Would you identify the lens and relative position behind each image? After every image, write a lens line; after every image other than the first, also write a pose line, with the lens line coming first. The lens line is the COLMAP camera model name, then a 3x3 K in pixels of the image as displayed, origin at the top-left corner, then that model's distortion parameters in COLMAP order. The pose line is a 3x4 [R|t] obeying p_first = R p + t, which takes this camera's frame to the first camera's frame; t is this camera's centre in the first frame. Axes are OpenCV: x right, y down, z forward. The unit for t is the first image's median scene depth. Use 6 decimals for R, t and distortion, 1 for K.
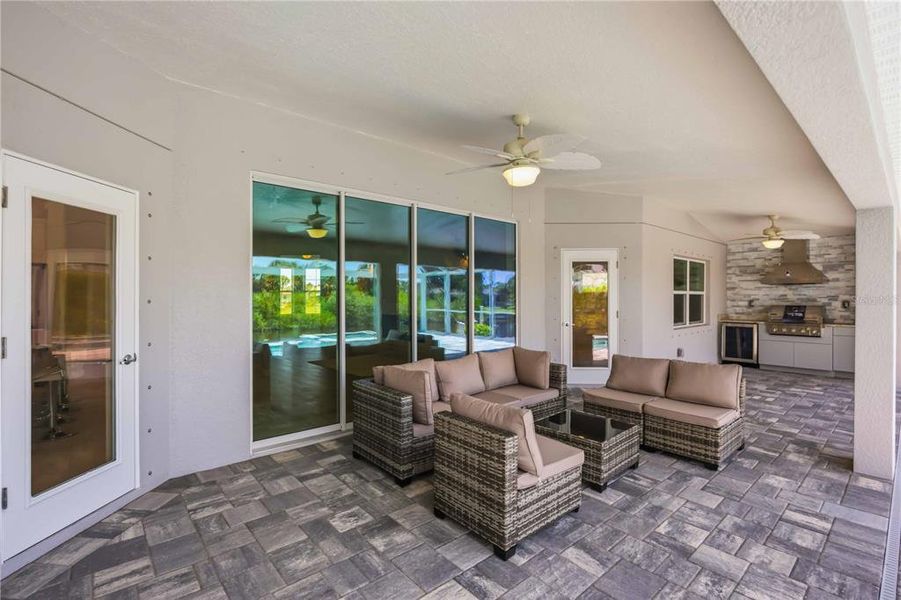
lens RADIAL K [[415.0, 0, 449.7], [0, 415.0, 295.7], [0, 0, 1]] dist [-0.018219, 0.002366]
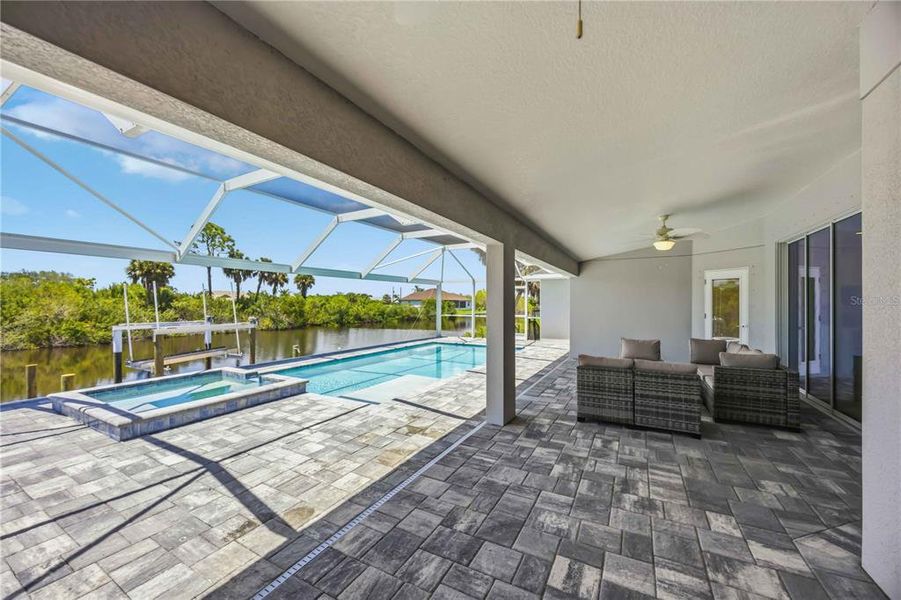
lens RADIAL K [[343.9, 0, 453.3], [0, 343.9, 301.5], [0, 0, 1]] dist [0.001699, -0.001487]
pose [[-0.936874, -0.003439, -0.349650, 1.288389], [-0.001705, 0.999985, -0.005266, 0.000397], [0.349663, -0.004337, -0.936865, 1.655211]]
